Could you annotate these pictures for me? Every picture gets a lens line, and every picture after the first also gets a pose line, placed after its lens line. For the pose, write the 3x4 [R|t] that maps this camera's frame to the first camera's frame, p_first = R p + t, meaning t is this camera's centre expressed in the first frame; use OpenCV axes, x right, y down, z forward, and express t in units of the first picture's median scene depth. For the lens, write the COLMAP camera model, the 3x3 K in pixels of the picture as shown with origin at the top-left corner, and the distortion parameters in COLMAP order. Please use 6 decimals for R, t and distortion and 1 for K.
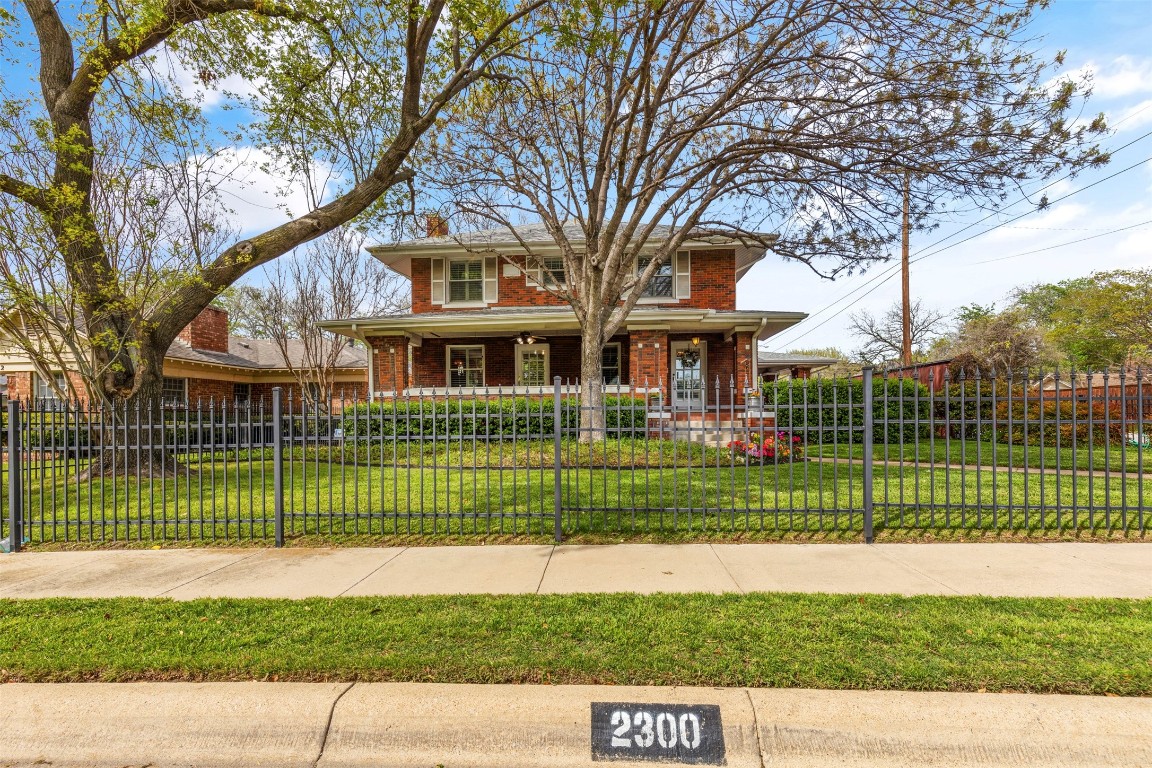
lens RADIAL K [[528.9, 0, 574.8], [0, 528.9, 402.7], [0, 0, 1]] dist [0.006876, 0.000571]
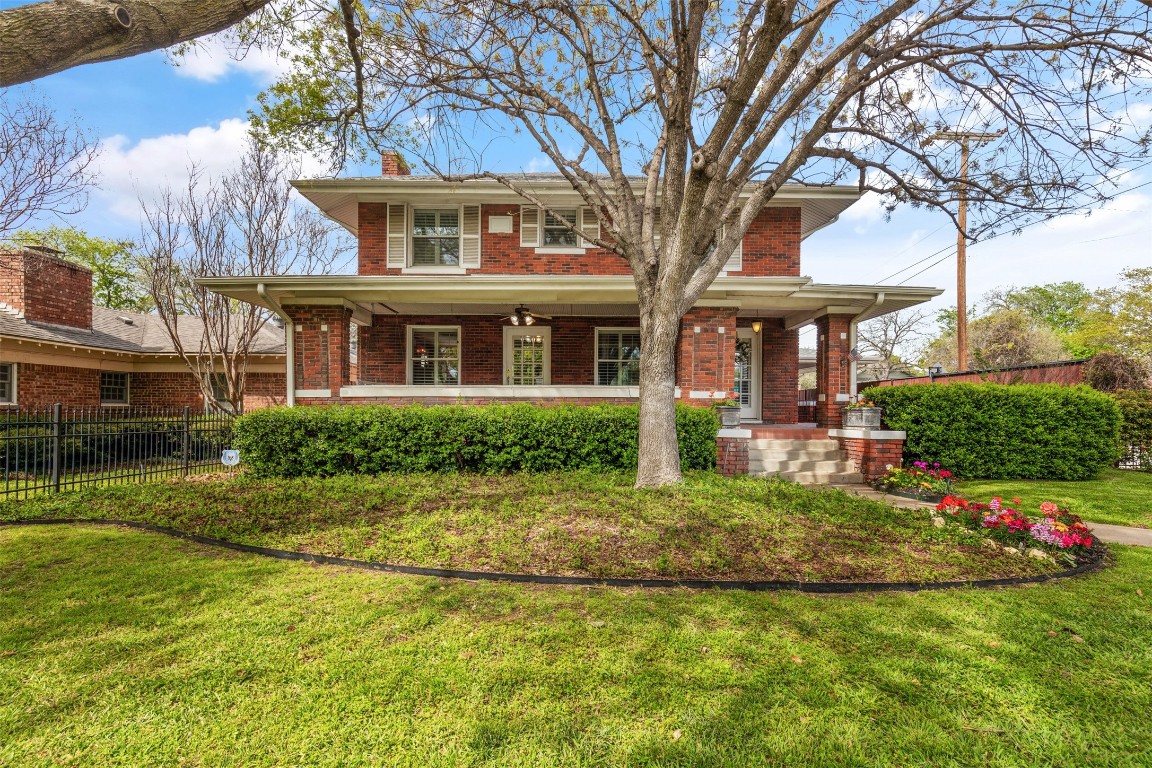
lens RADIAL K [[528.9, 0, 574.8], [0, 528.9, 402.7], [0, 0, 1]] dist [0.006876, 0.000571]
pose [[0.996820, 0.015352, 0.078191, -0.070890], [-0.016116, 0.999828, 0.009142, -0.013775], [-0.078037, -0.010373, 0.996897, 0.266509]]
